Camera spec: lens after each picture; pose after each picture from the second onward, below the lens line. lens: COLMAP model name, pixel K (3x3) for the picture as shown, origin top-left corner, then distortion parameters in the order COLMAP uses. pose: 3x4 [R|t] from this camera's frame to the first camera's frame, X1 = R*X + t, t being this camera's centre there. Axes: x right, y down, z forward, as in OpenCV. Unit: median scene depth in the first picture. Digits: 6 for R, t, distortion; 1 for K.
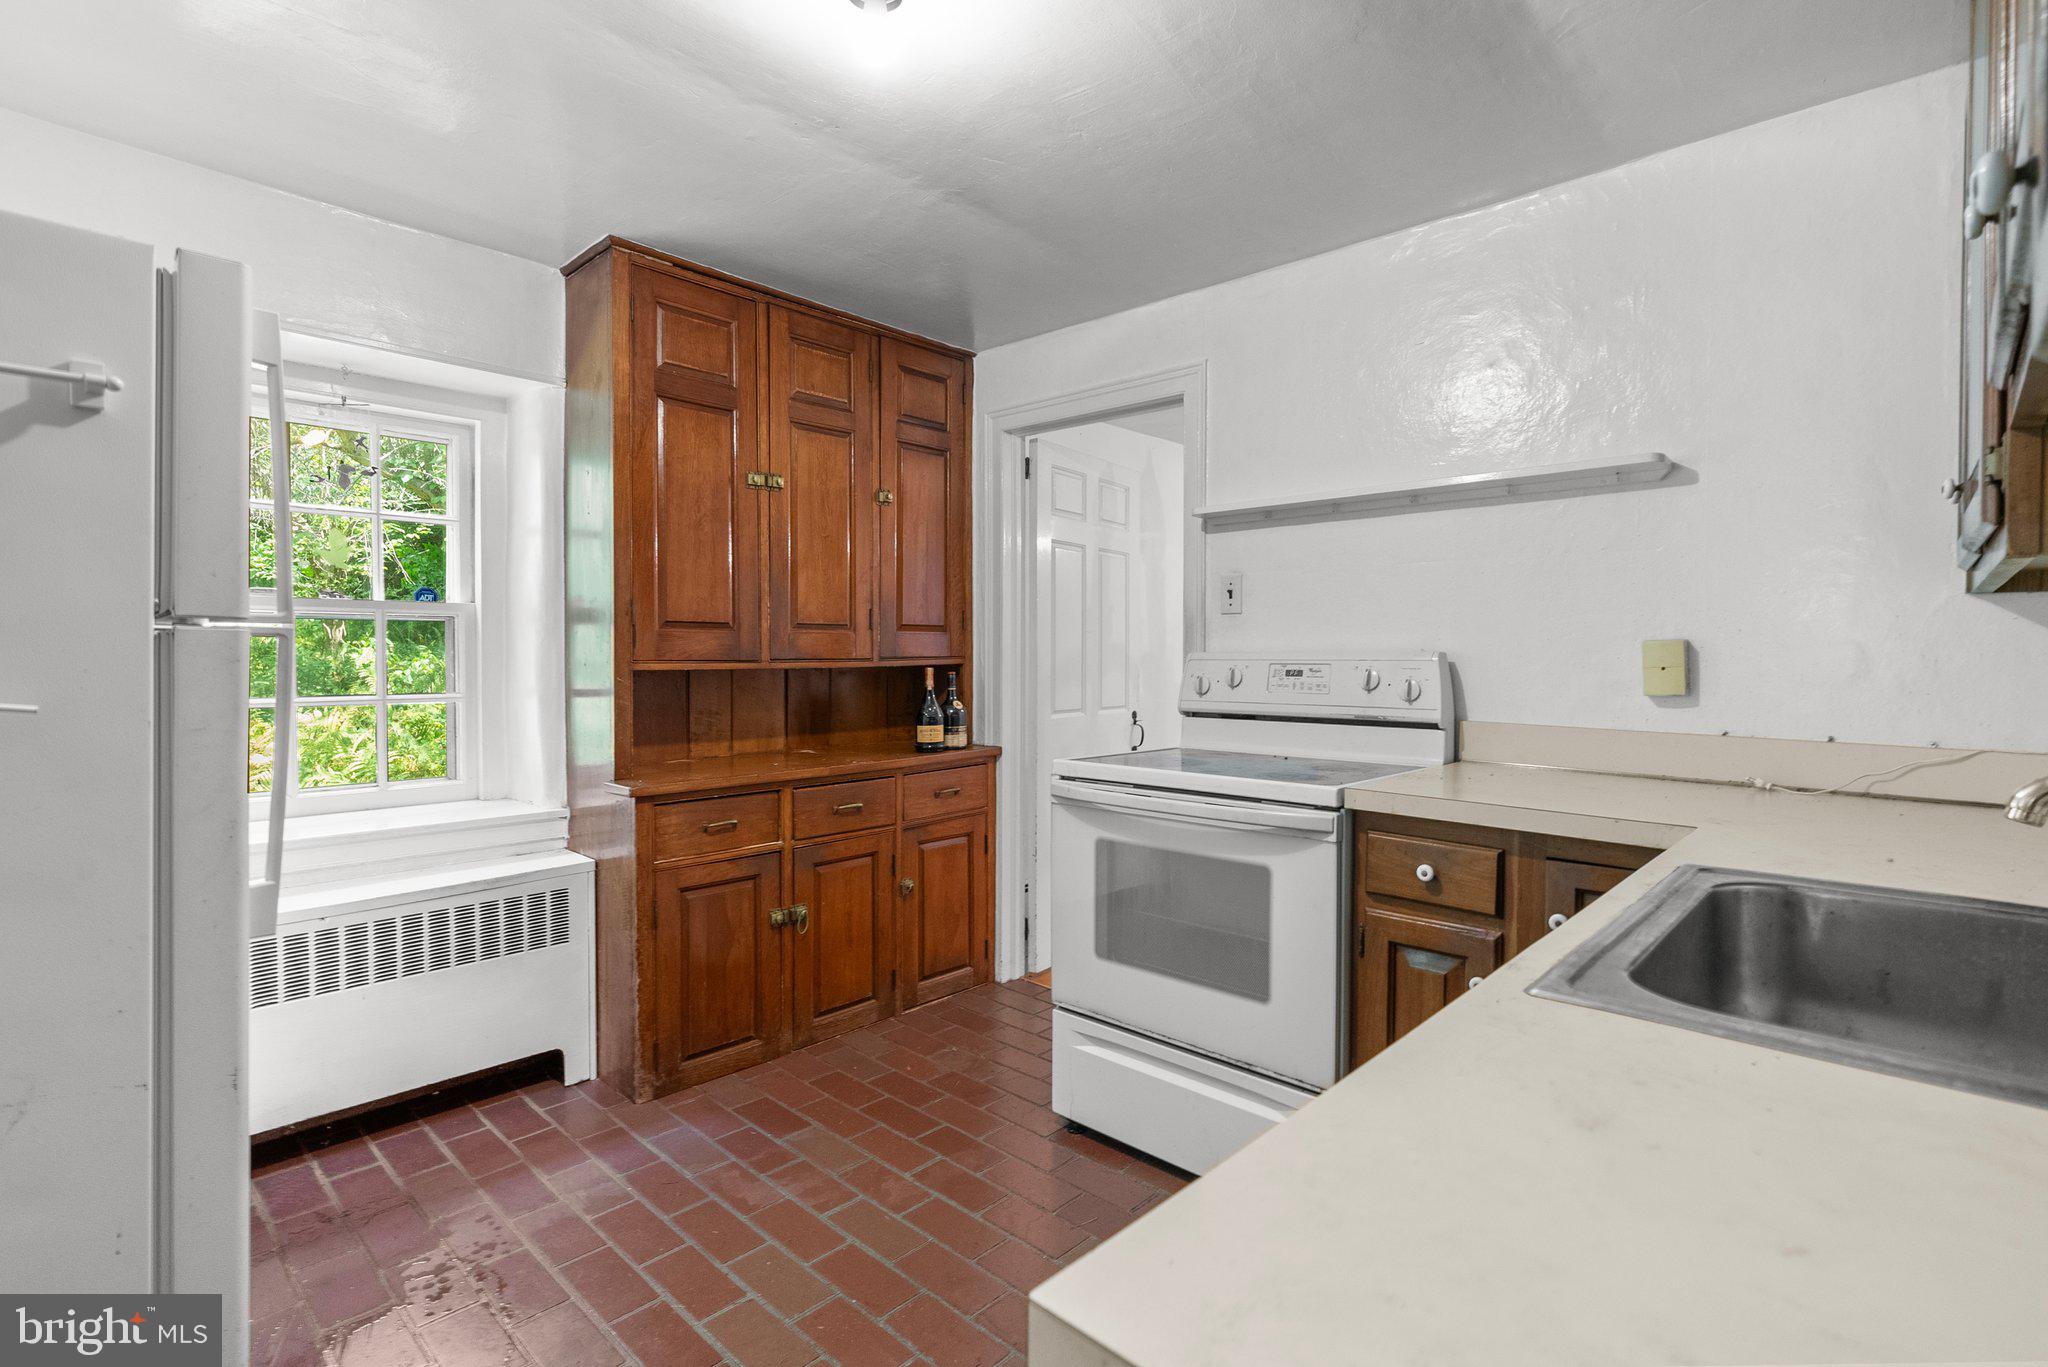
lens RADIAL K [[938.9, 0, 1026.8], [0, 938.9, 678.9], [0, 0, 1]] dist [-0.023064, 0.000942]
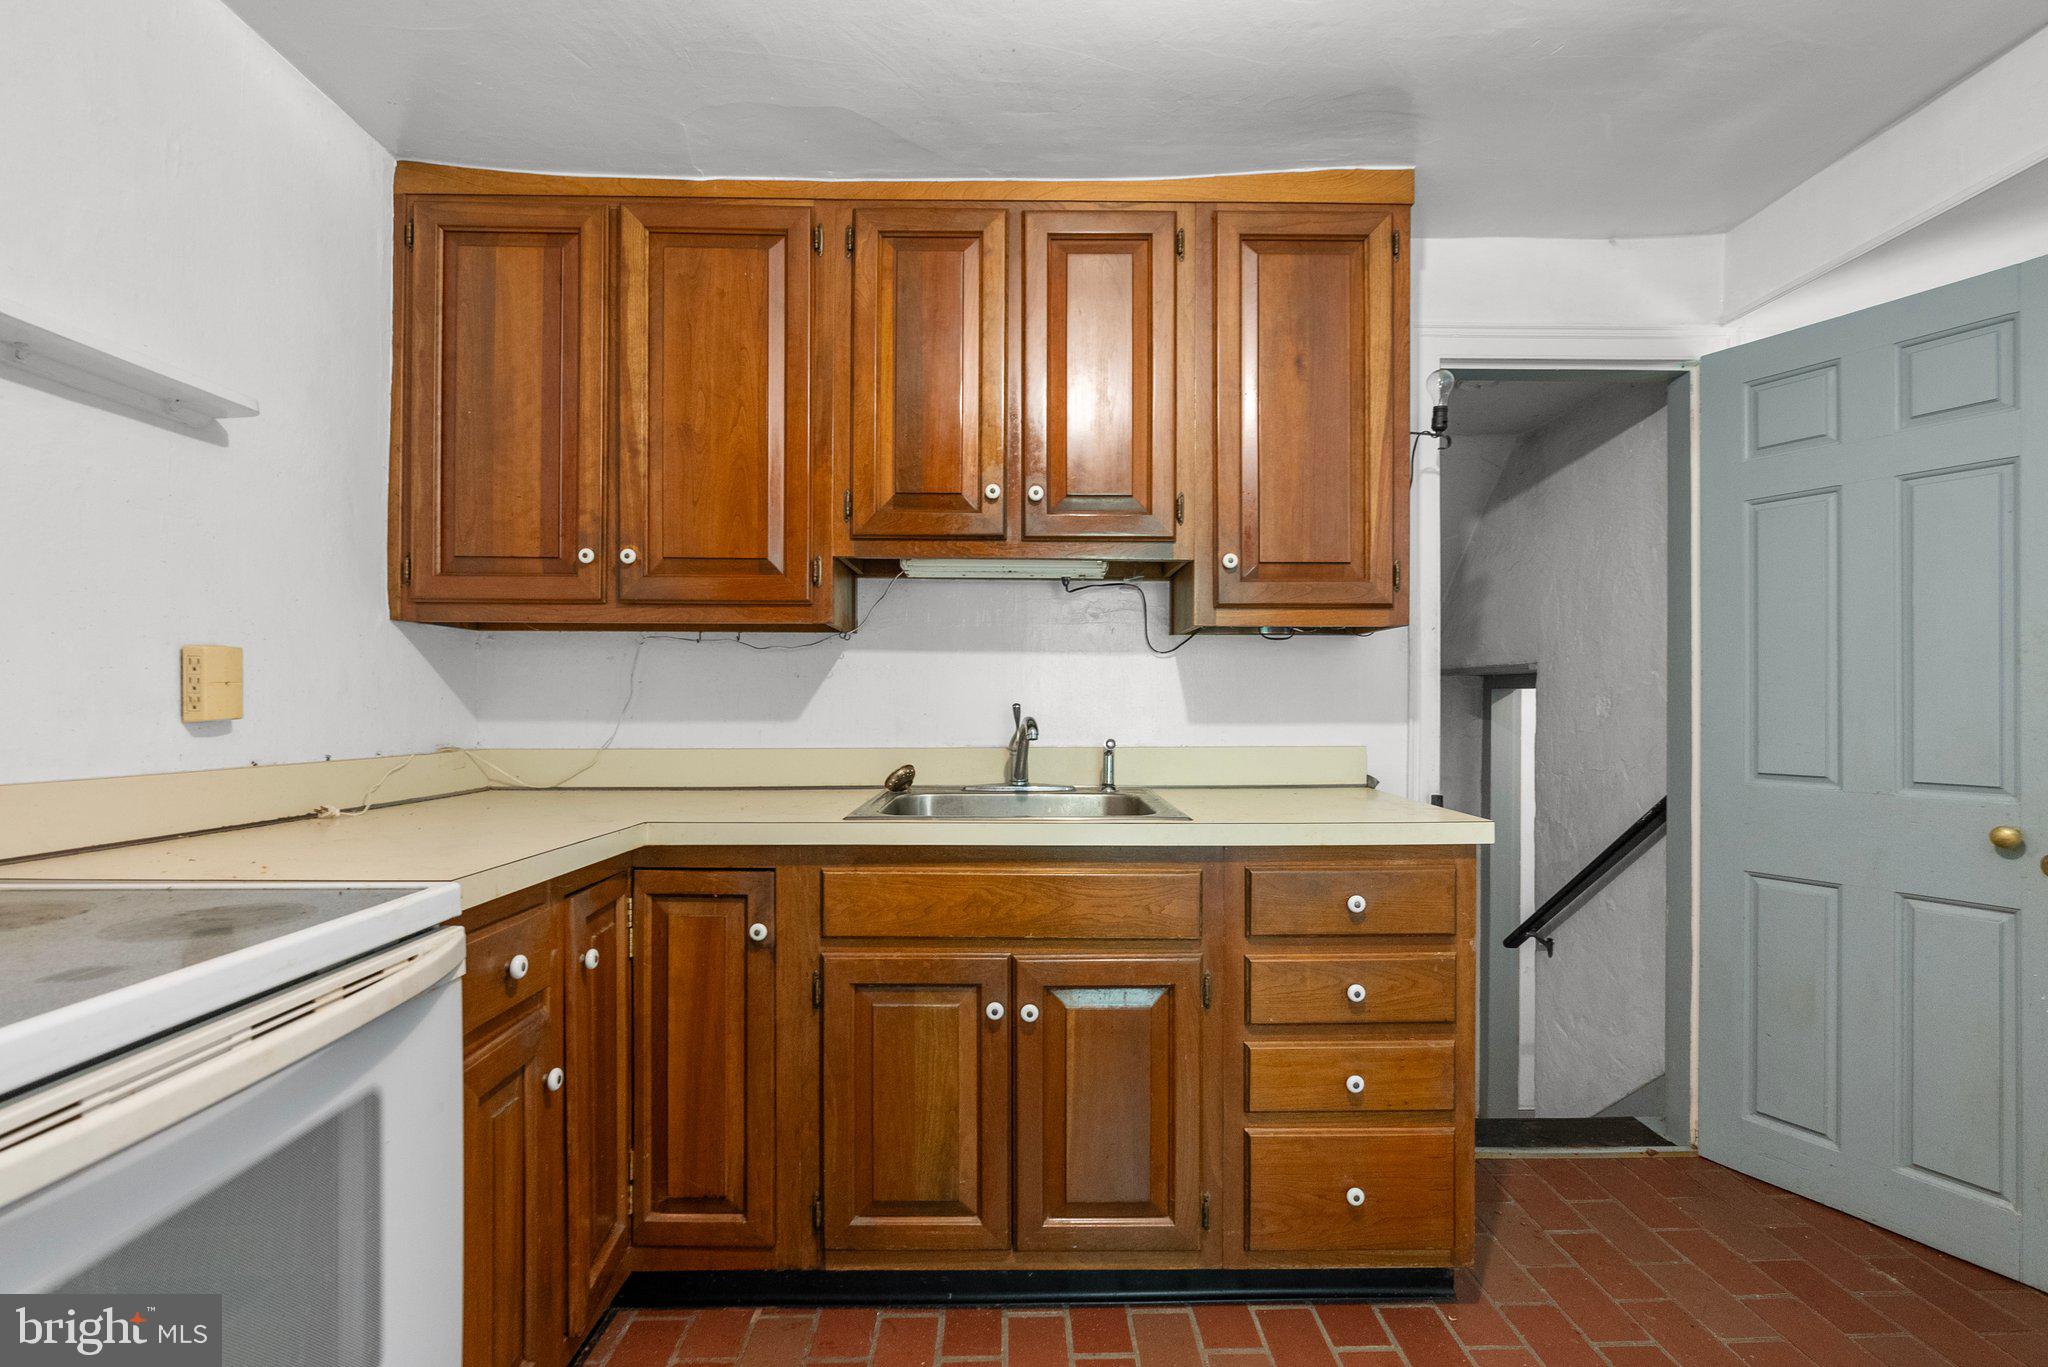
lens RADIAL K [[999.4, 0, 1030.2], [0, 999.4, 693.3], [0, 0, 1]] dist [-0.020071, 0.002809]
pose [[-0.705783, -0.005334, 0.708408, -0.362474], [0.002623, 0.999945, 0.010143, -0.009438], [-0.708423, 0.009017, -0.705730, 1.173452]]
